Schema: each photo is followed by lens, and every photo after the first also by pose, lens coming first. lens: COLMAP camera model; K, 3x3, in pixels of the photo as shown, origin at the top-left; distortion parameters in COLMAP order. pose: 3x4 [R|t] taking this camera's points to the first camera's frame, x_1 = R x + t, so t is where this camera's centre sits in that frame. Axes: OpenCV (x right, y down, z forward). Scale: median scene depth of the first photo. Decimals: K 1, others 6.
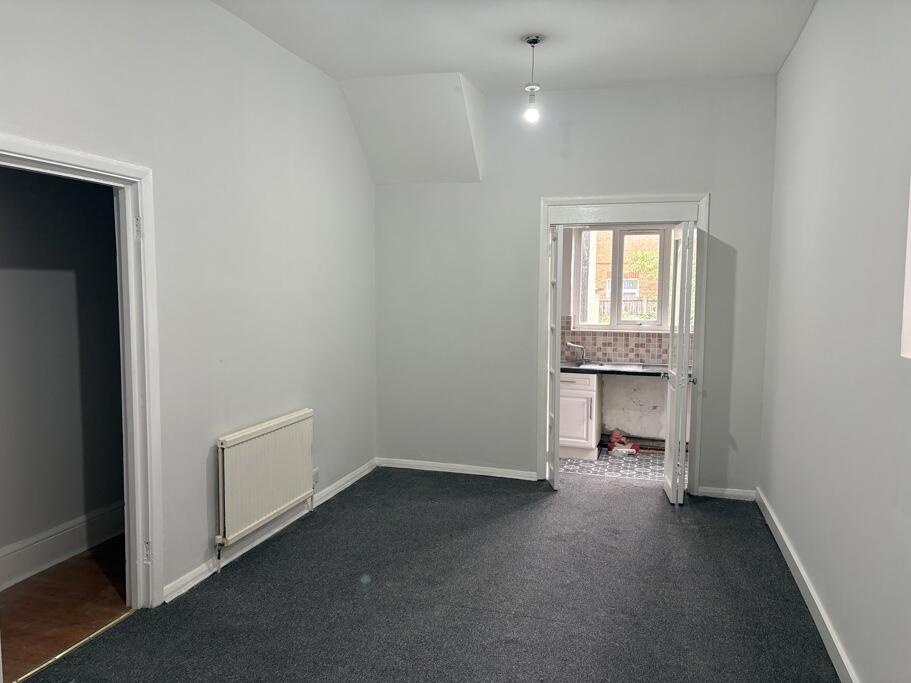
lens RADIAL K [[681.6, 0, 454.6], [0, 681.6, 342.1], [0, 0, 1]] dist [0.002655, 0.000154]
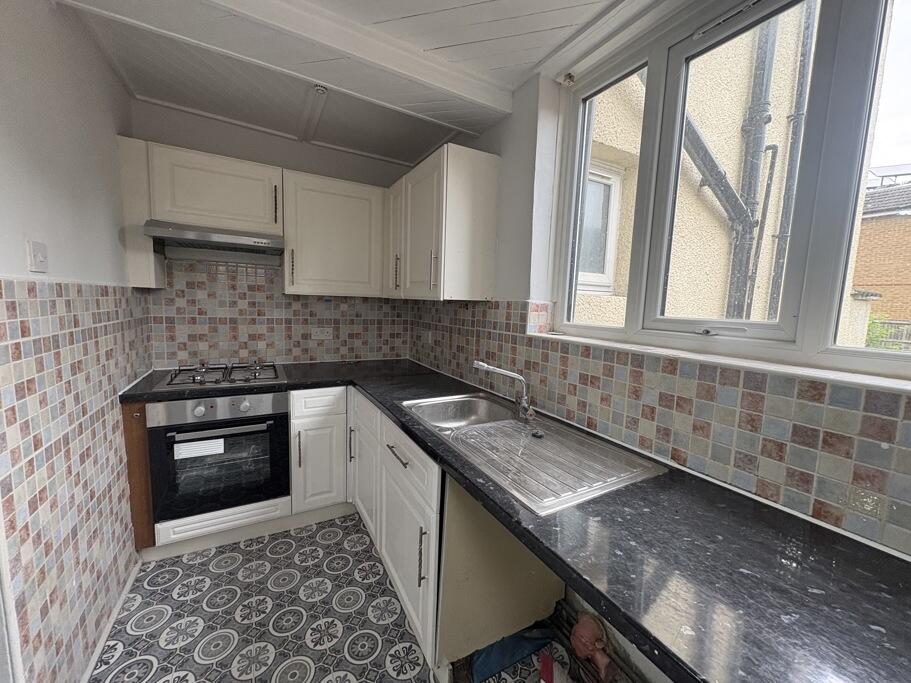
lens RADIAL K [[363.3, 0, 458.1], [0, 363.3, 341.9], [0, 0, 1]] dist [-0.000844, -0.000026]
pose [[0.718479, 0.097598, -0.688667, 0.306188], [-0.090157, 0.994821, 0.046927, -0.019928], [0.689680, 0.028372, 0.723558, 0.810623]]
